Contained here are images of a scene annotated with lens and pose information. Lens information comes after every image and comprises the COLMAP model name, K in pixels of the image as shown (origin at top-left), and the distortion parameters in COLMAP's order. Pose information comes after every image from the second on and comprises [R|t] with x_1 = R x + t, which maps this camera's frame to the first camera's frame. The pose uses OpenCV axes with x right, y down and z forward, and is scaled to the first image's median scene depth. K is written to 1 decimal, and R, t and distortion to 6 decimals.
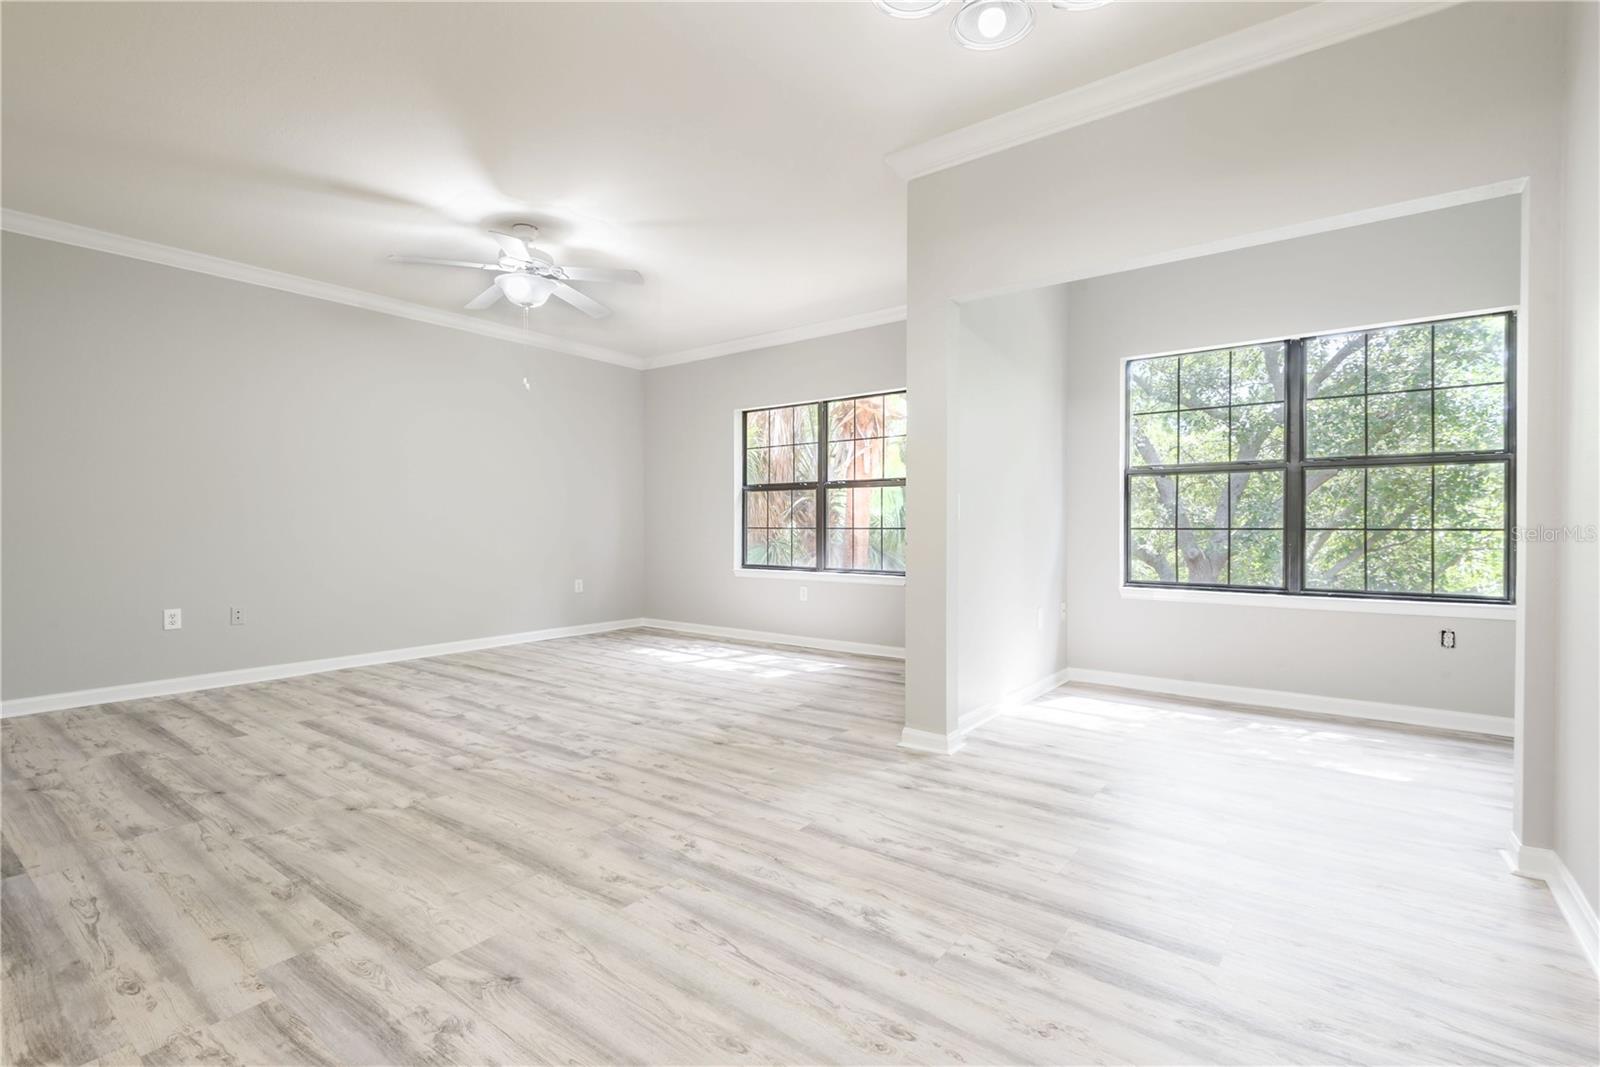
lens RADIAL K [[717.8, 0, 818.1], [0, 717.8, 530.5], [0, 0, 1]] dist [0.023067, -0.006062]
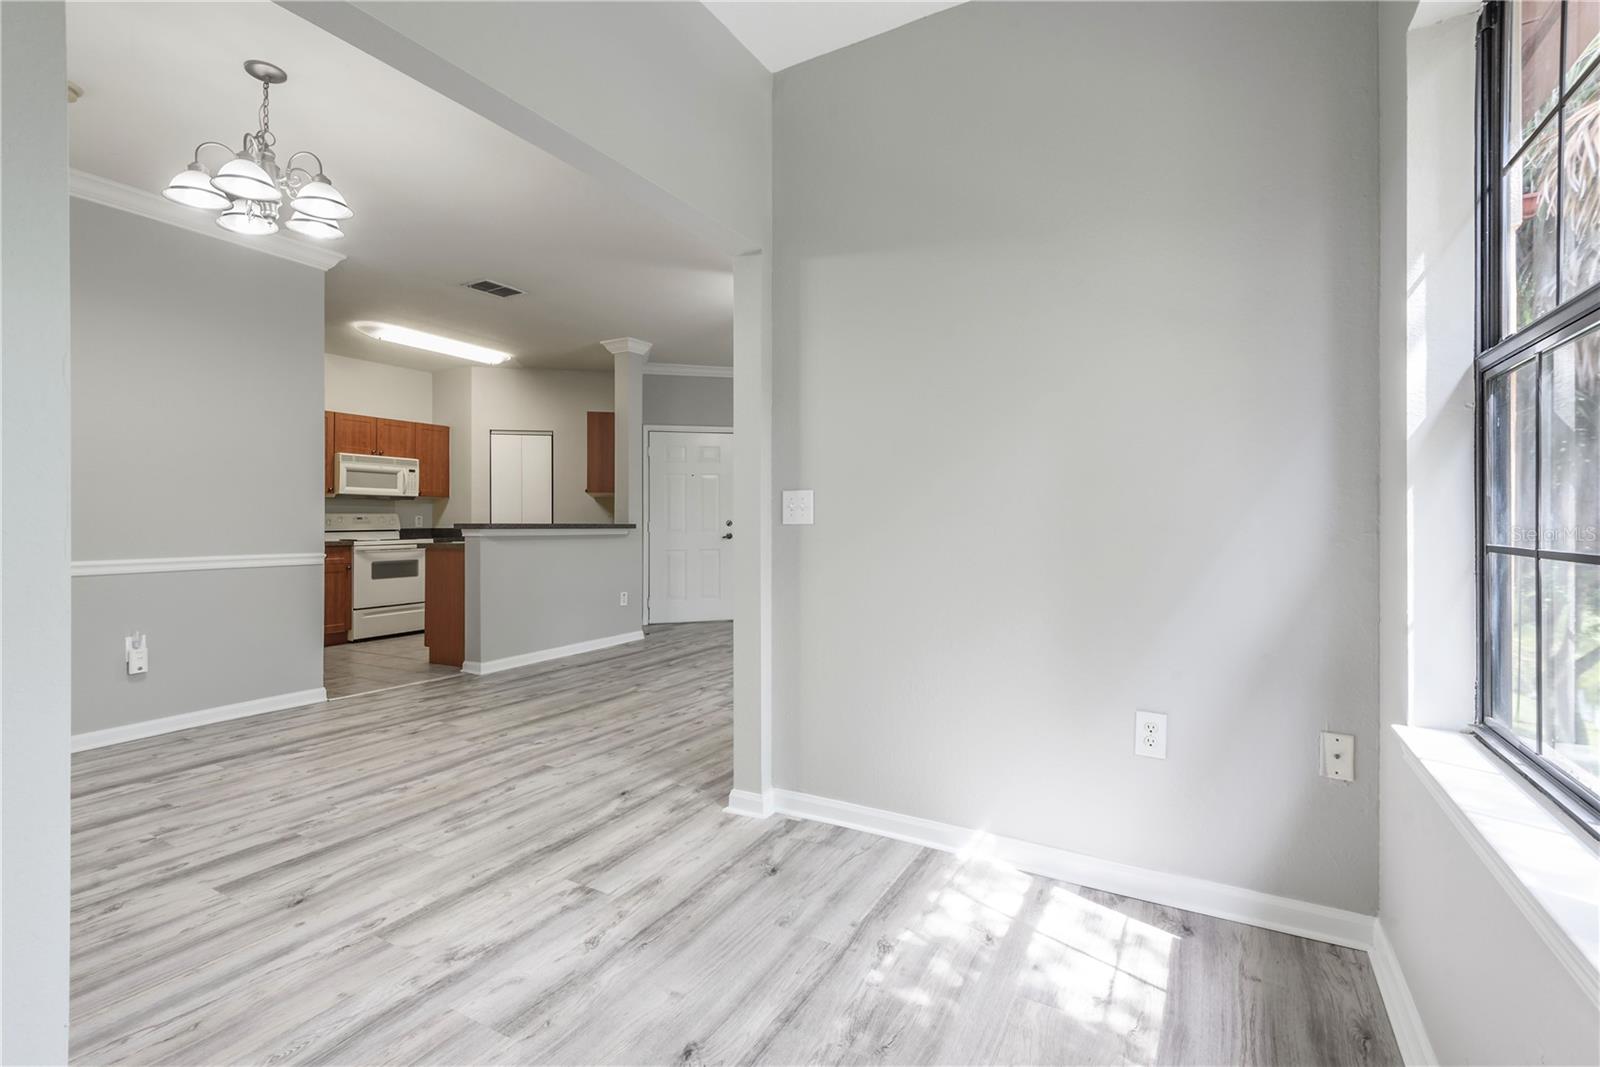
lens RADIAL K [[745.9, 0, 829.9], [0, 745.9, 514.2], [0, 0, 1]] dist [0.001495, -0.000096]
pose [[0.141622, -0.006964, -0.989896, 1.109874], [-0.003000, 0.999968, -0.007464, -0.028231], [0.989916, 0.004027, 0.141597, 1.043536]]
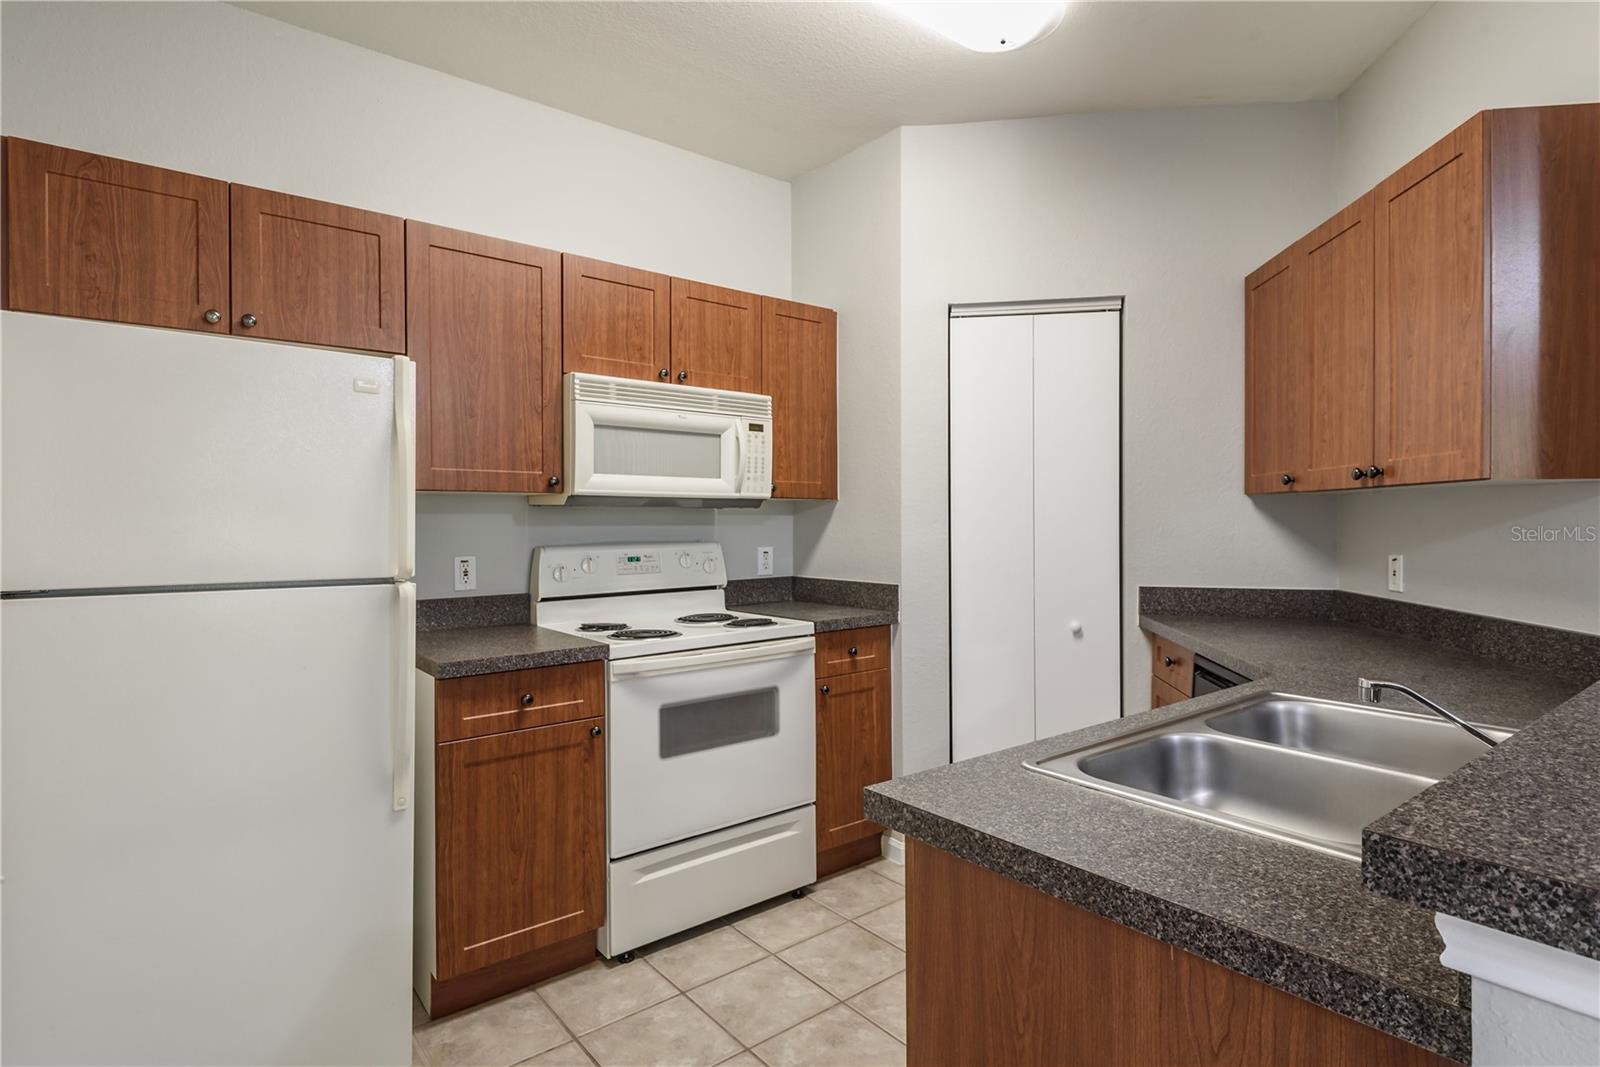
lens RADIAL K [[819.5, 0, 793.4], [0, 819.5, 526.9], [0, 0, 1]] dist [0.016667, -0.000584]
pose [[-0.258609, 0.016432, -0.965842, -0.548644], [-0.001056, 0.999850, 0.017293, -0.082637], [0.965982, 0.005492, -0.258552, 0.339641]]
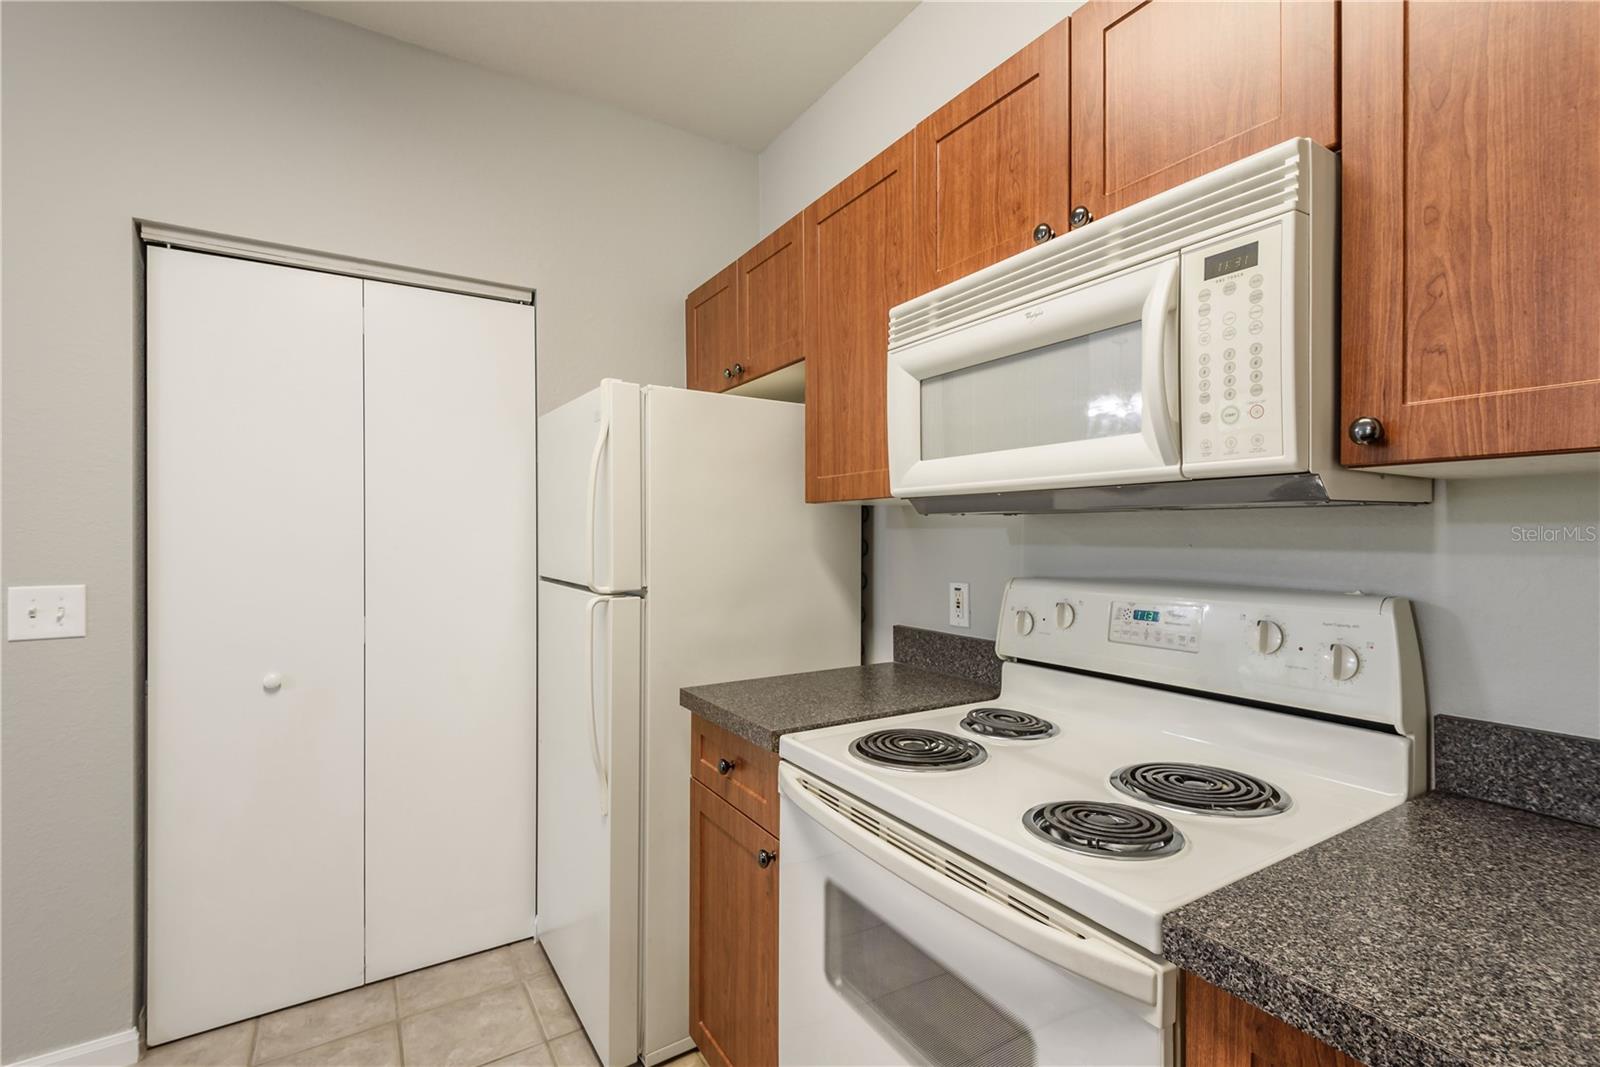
lens RADIAL K [[727.9, 0, 845.7], [0, 727.9, 536.4], [0, 0, 1]] dist [0.008509, -0.000376]
pose [[-0.939715, 0.005707, 0.341910, -1.411506], [0.007899, 0.999956, 0.005019, -0.077509], [-0.341866, 0.007417, -0.939719, 0.368783]]
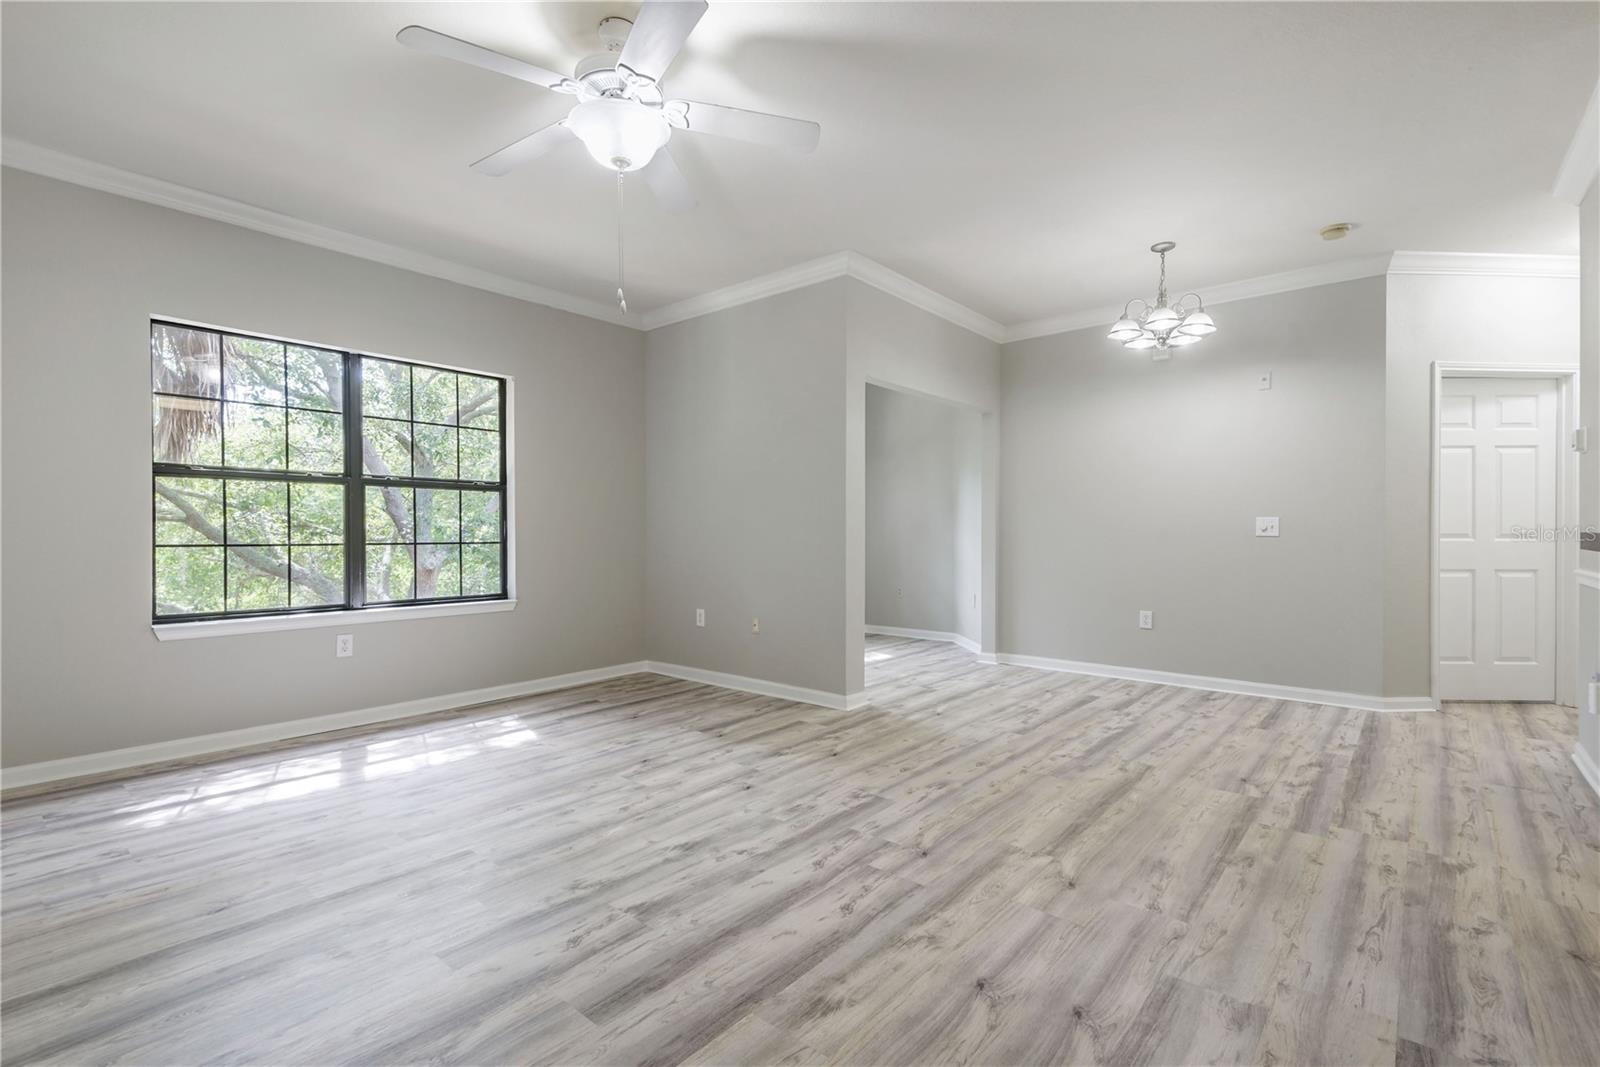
lens RADIAL K [[726.7, 0, 800.0], [0, 726.7, 533.5], [0, 0, 1]] dist [0.023330, -0.009471]
pose [[0.075849, 0.003081, 0.997115, -1.297955], [0.006422, 0.999973, -0.003579, -0.015599], [-0.997099, 0.006675, 0.075827, 1.073133]]
